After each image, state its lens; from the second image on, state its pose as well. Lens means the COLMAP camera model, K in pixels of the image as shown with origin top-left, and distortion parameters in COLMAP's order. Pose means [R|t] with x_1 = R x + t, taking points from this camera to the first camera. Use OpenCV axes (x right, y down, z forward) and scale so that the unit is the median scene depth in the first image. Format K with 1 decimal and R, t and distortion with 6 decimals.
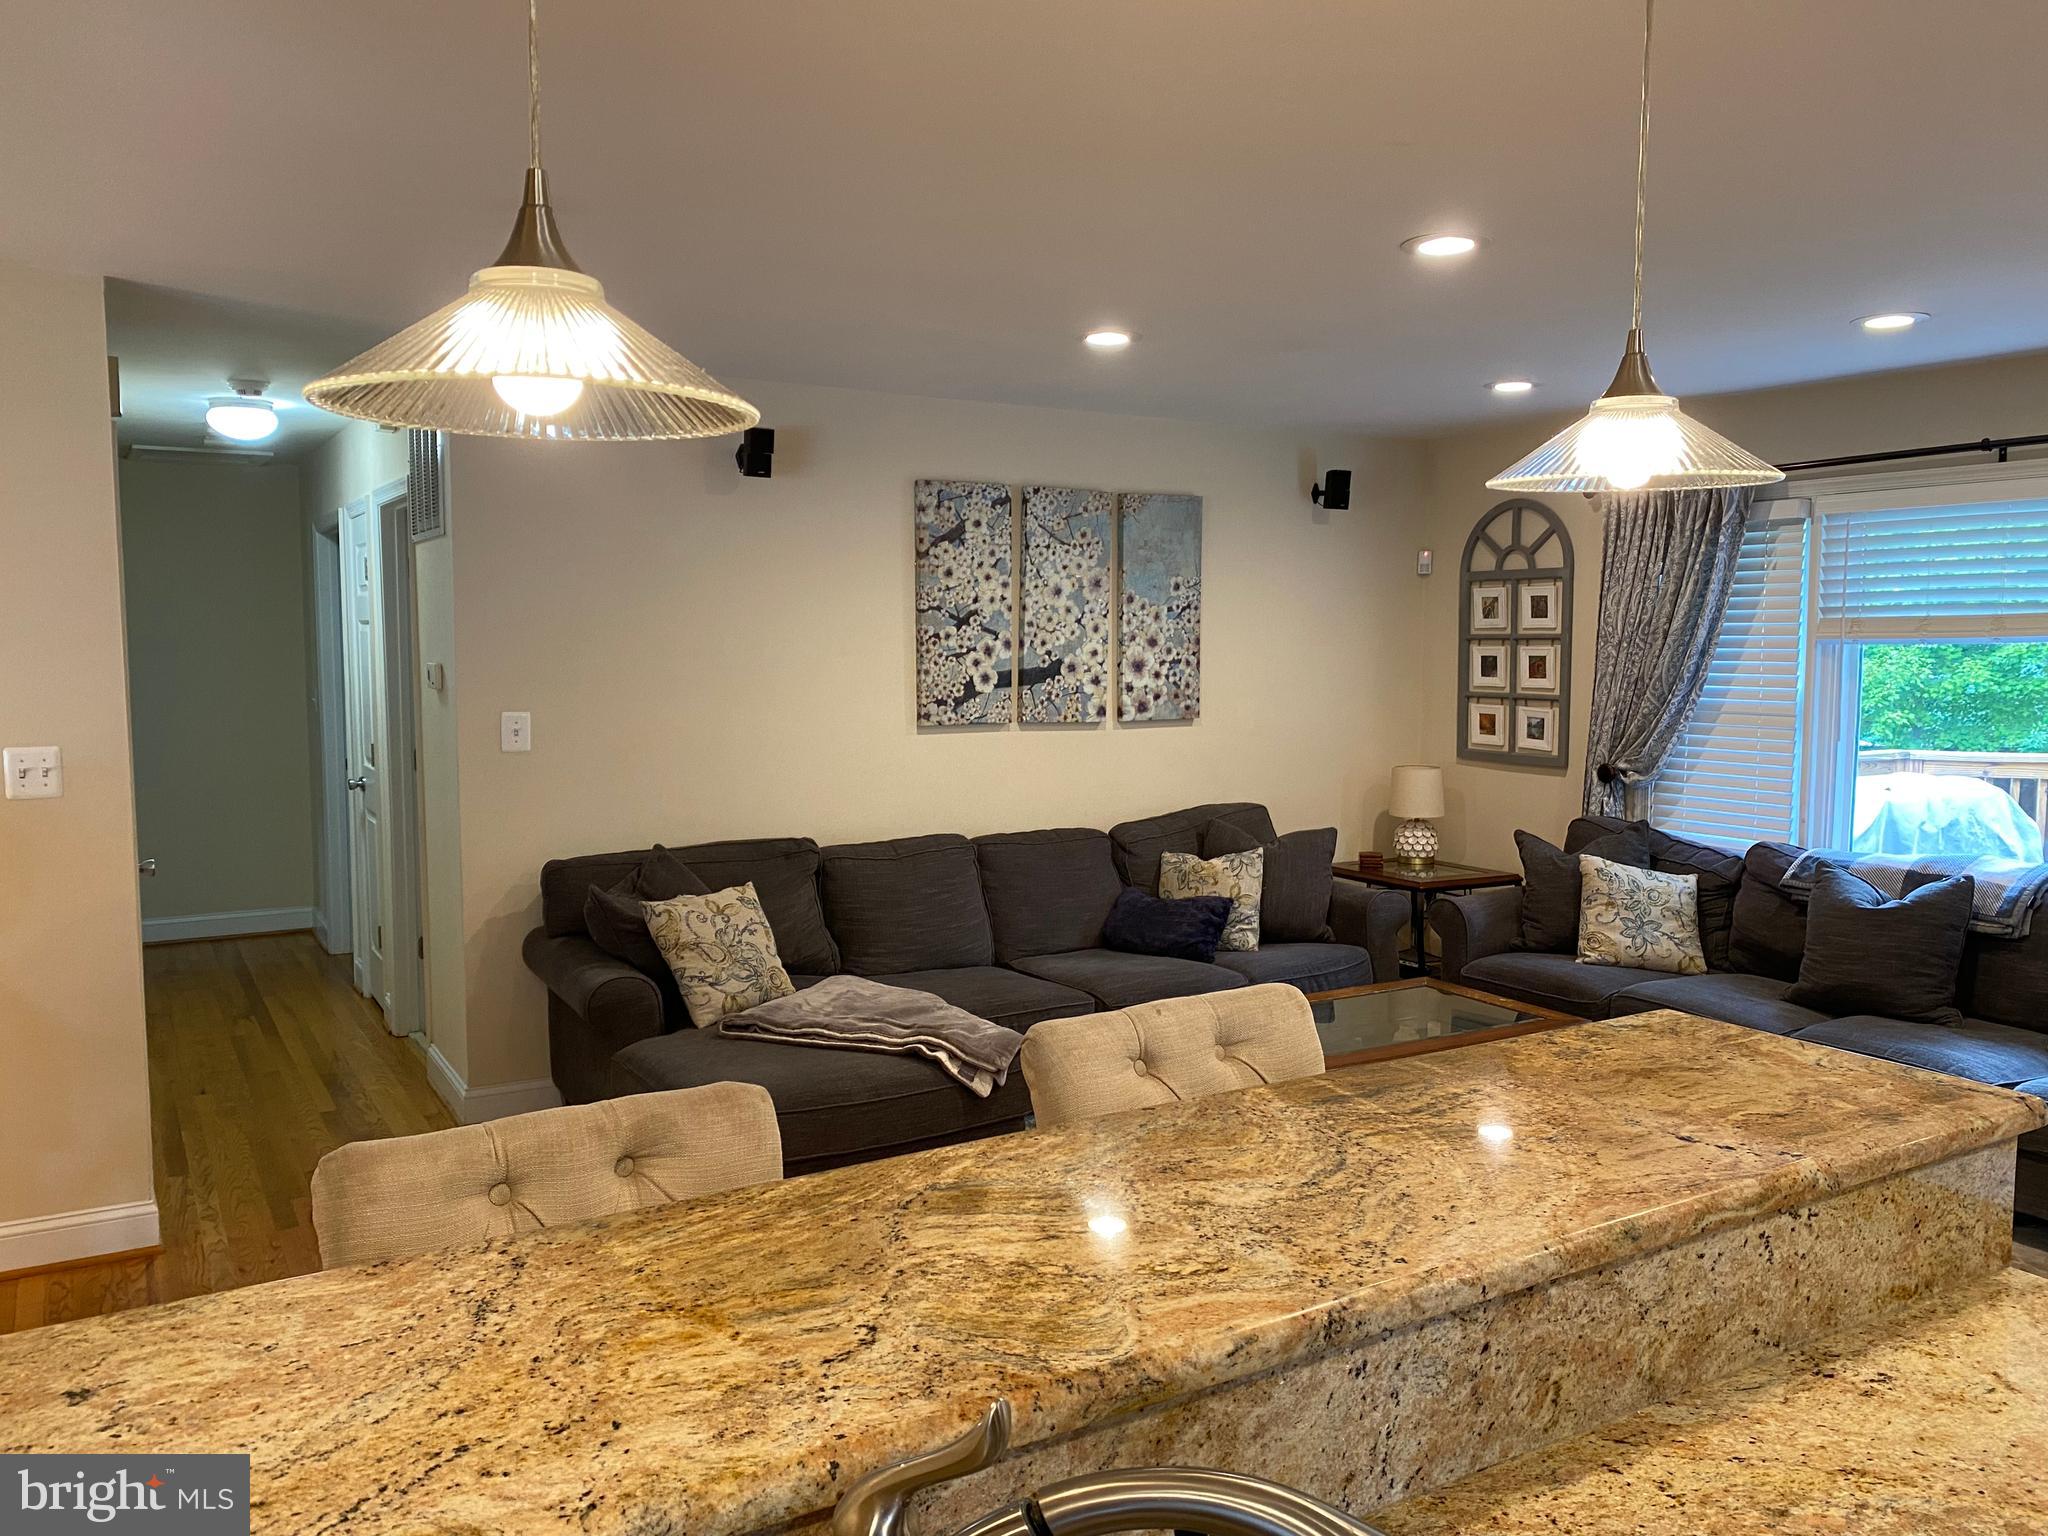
lens RADIAL K [[1566.2, 0, 1015.1], [0, 1566.2, 783.8], [0, 0, 1]] dist [0.043752, -0.051068]
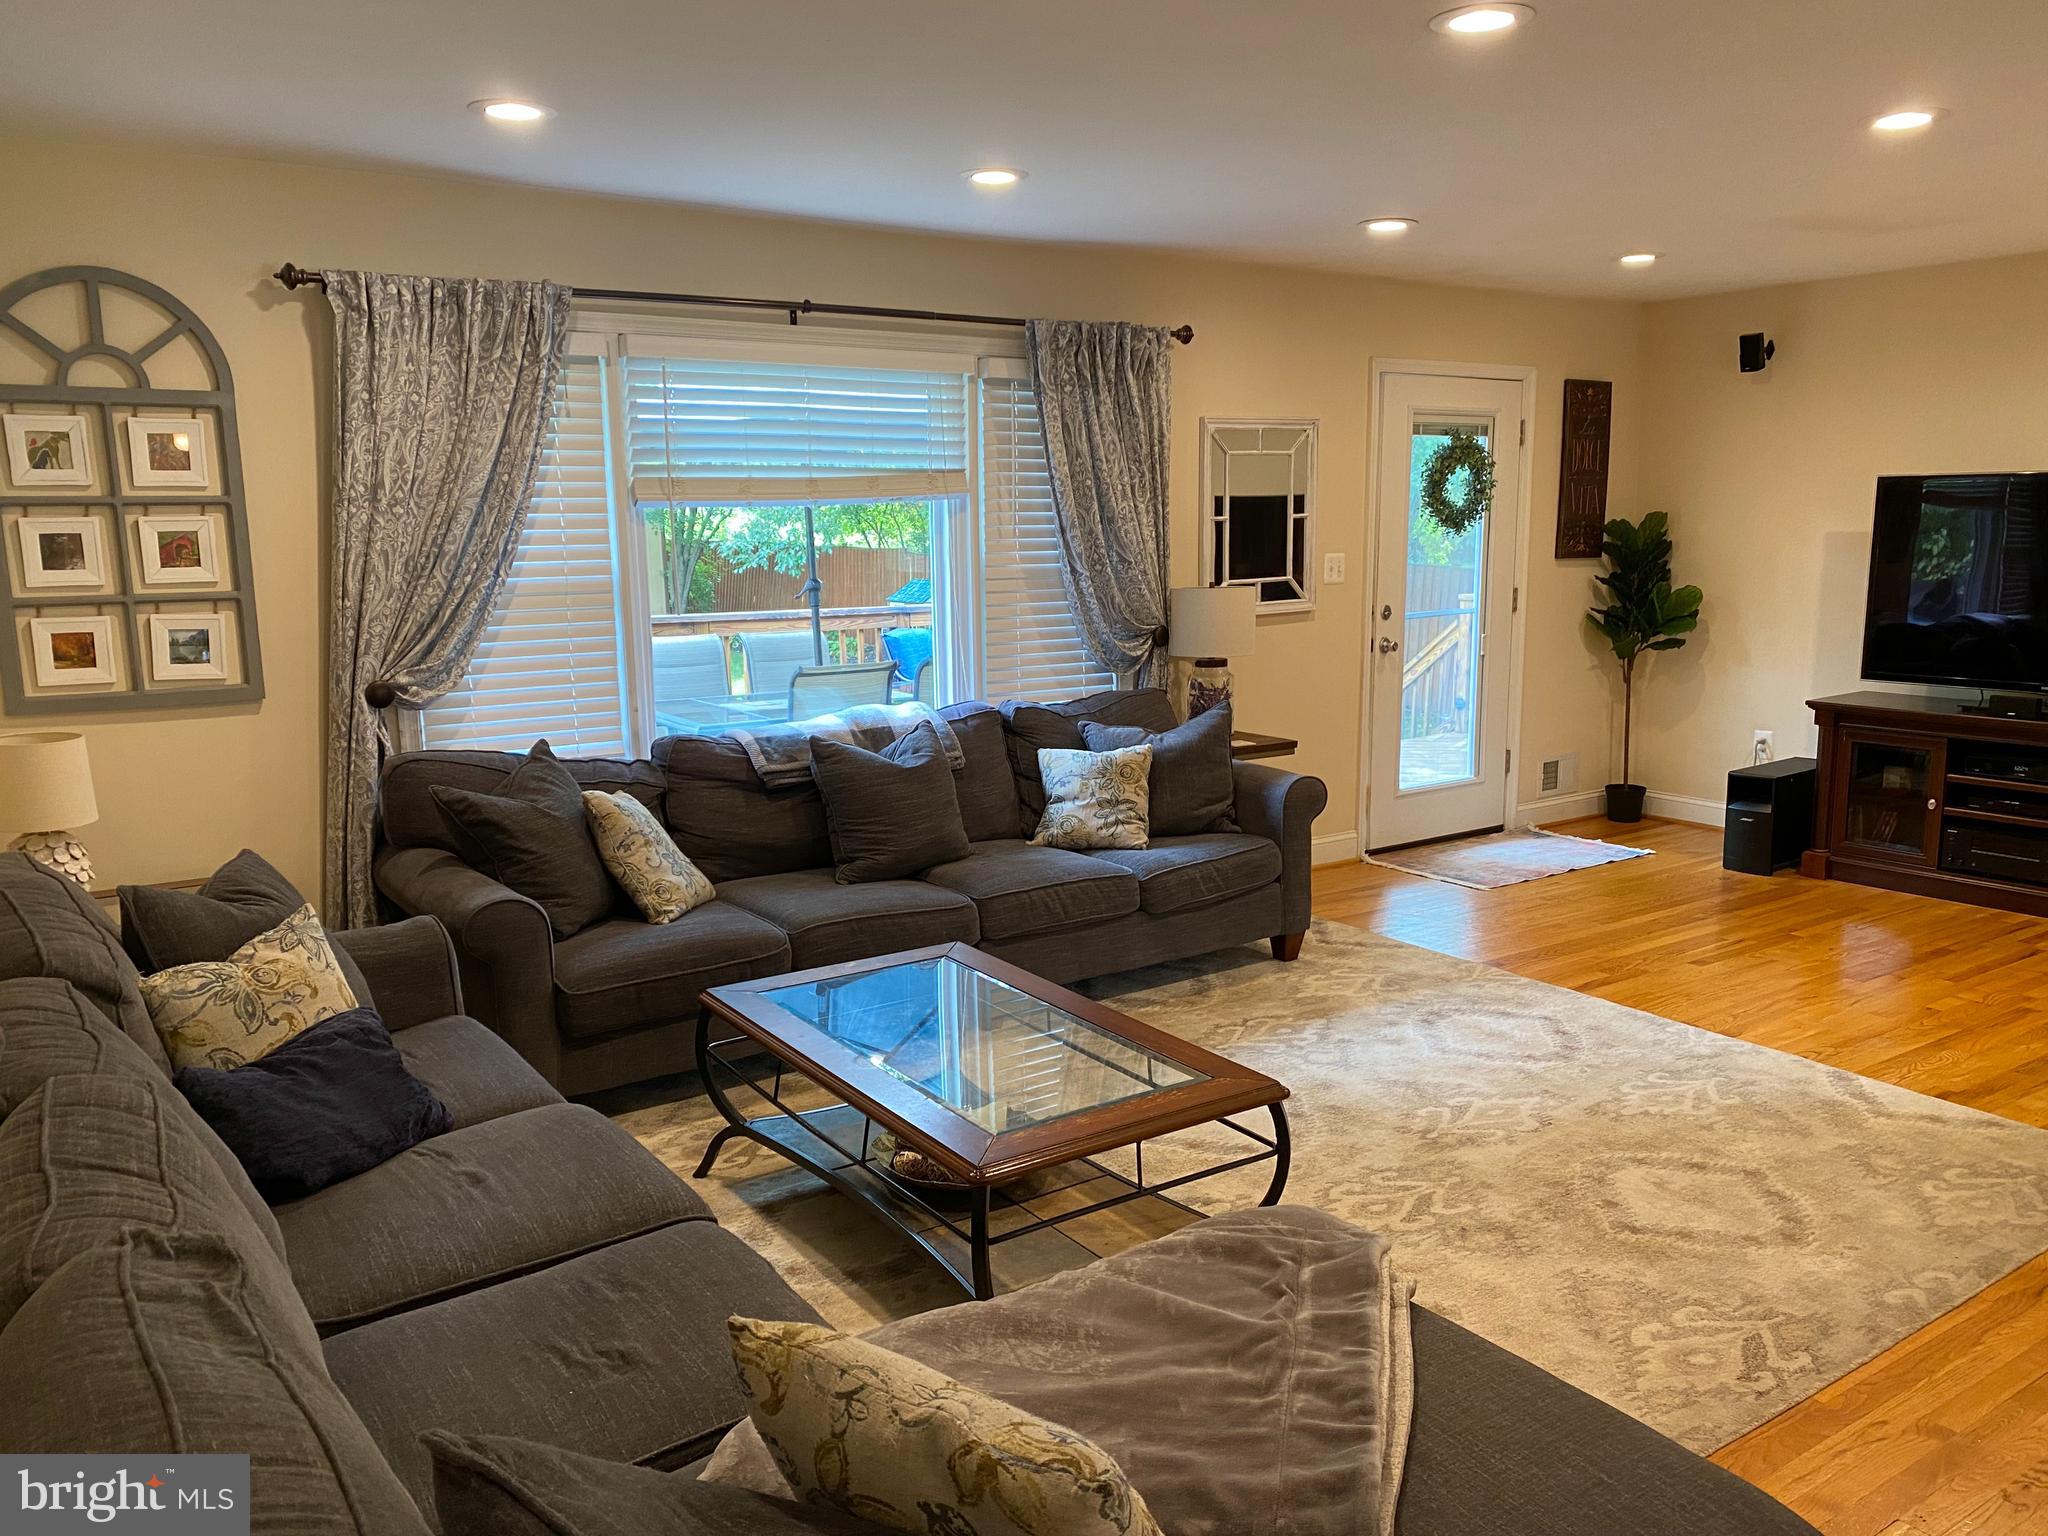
lens RADIAL K [[1566.2, 0, 1034.8], [0, 1566.2, 782.2], [0, 0, 1]] dist [0.043752, -0.051068]
pose [[-0.078611, -0.170211, 0.982267, -0.374847], [0.103158, 0.978638, 0.177838, -0.068067], [-0.991554, 0.115309, -0.059373, 0.805457]]
